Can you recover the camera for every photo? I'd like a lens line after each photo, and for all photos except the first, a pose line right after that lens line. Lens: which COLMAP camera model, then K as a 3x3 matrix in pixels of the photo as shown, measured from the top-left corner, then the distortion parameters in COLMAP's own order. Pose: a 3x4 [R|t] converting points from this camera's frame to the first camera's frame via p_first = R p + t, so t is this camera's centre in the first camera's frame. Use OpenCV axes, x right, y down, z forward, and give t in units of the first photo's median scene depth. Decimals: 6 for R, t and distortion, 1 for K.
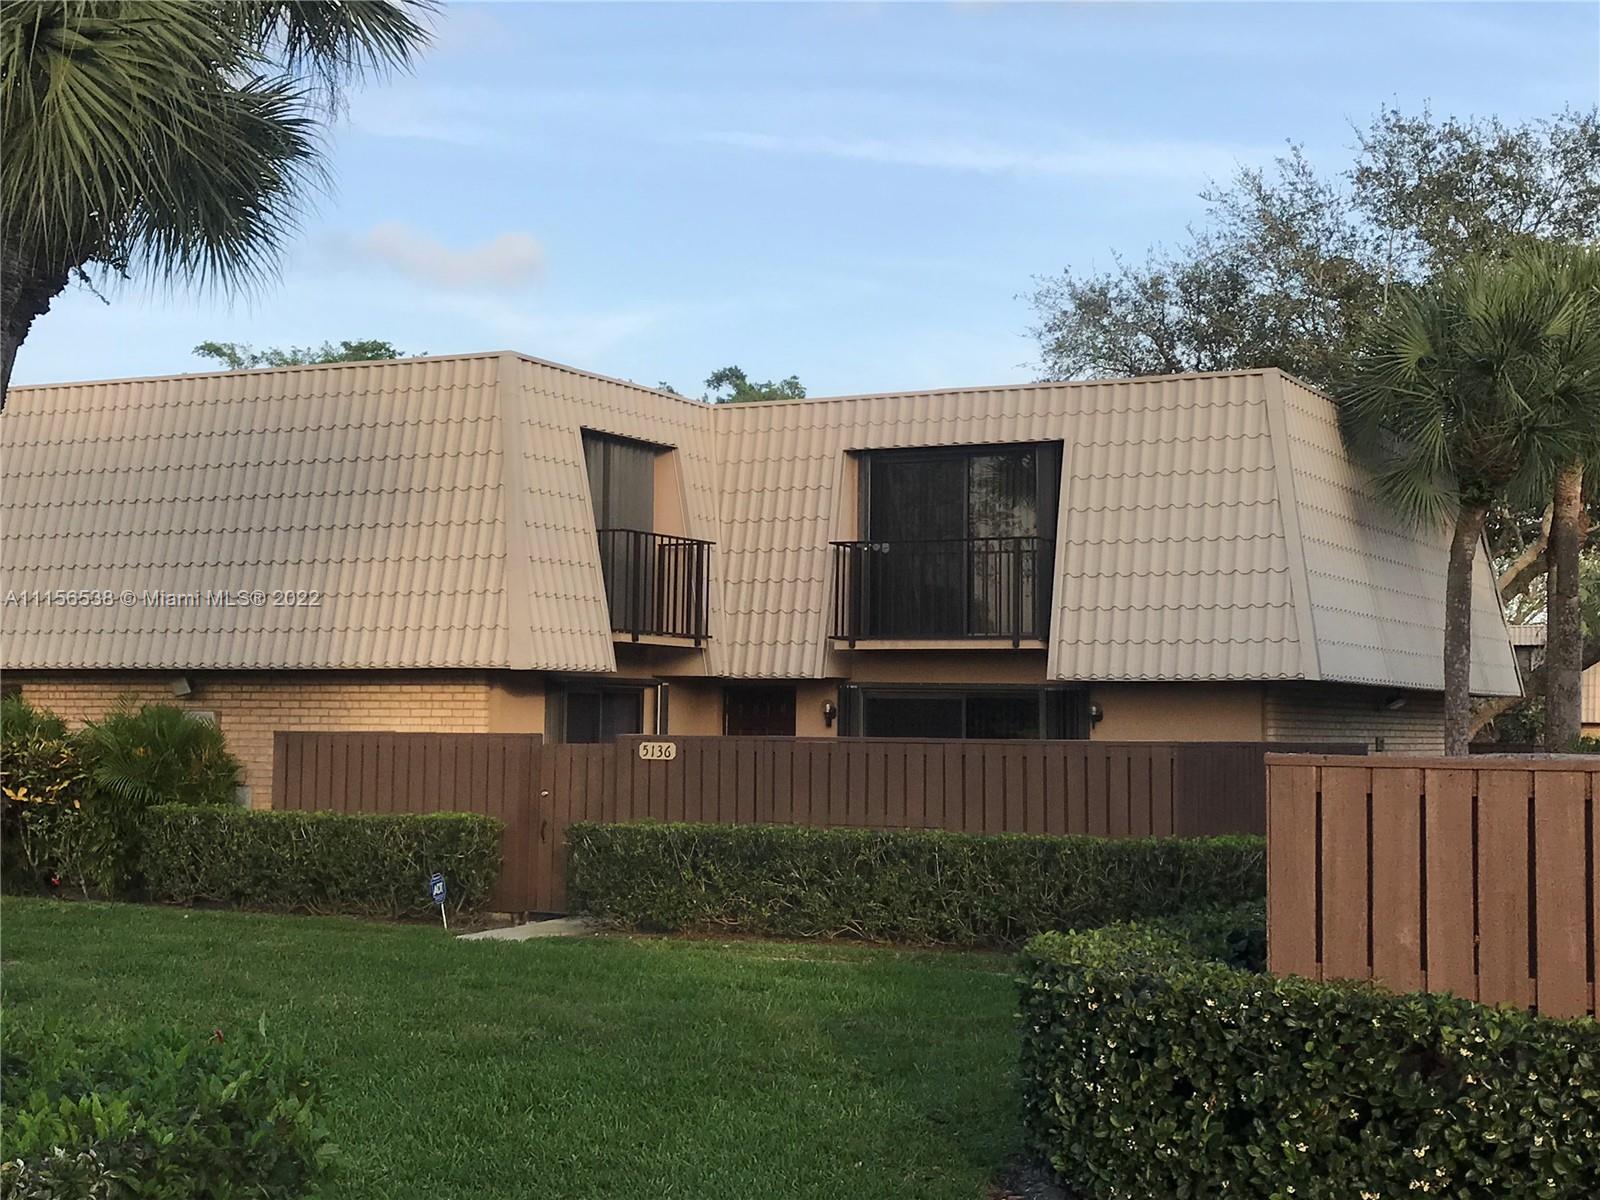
lens RADIAL K [[2383.6, 0, 798.1], [0, 2383.6, 597.7], [0, 0, 1]] dist [0.236722, 0.000000]
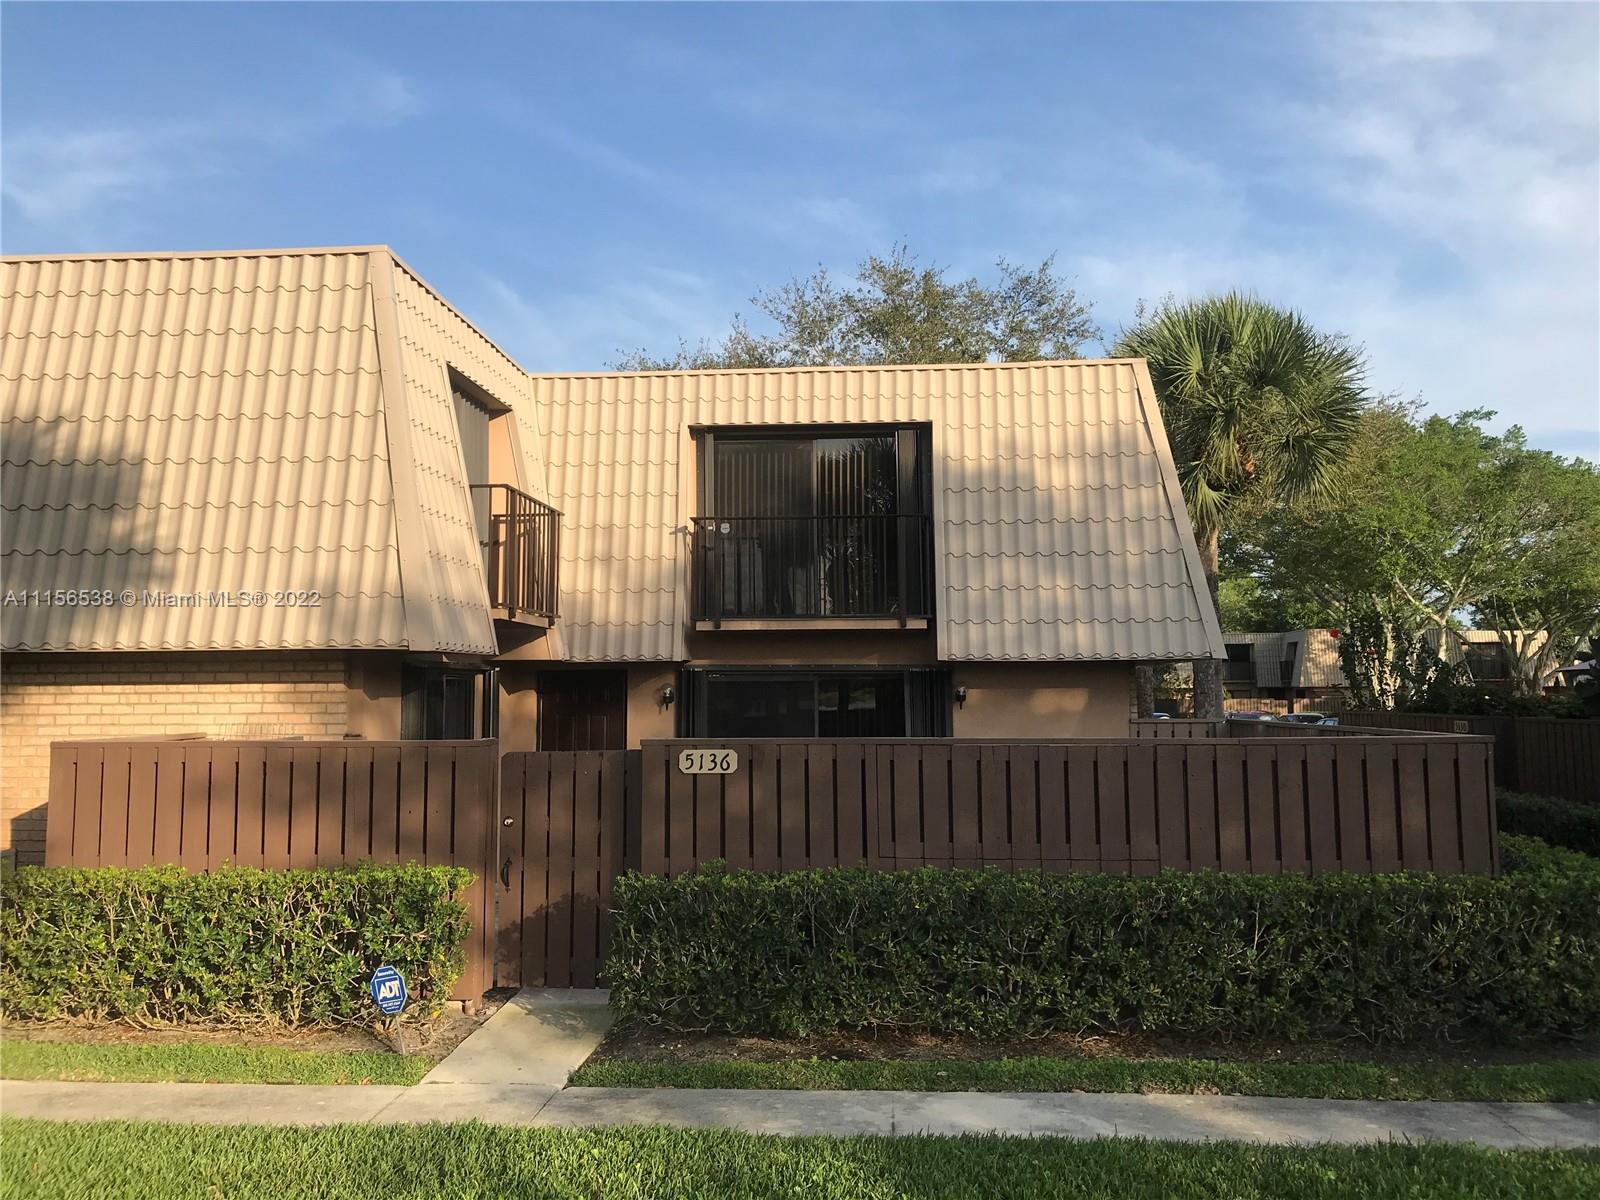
lens RADIAL K [[1294.8, 0, 804.8], [0, 1294.8, 601.5], [0, 0, 1]] dist [0.032832, -0.001223]
pose [[0.915346, 0.011672, 0.402499, -0.158400], [-0.005733, 0.999856, -0.015957, 0.018940], [-0.402627, 0.012299, 0.915281, 0.533540]]
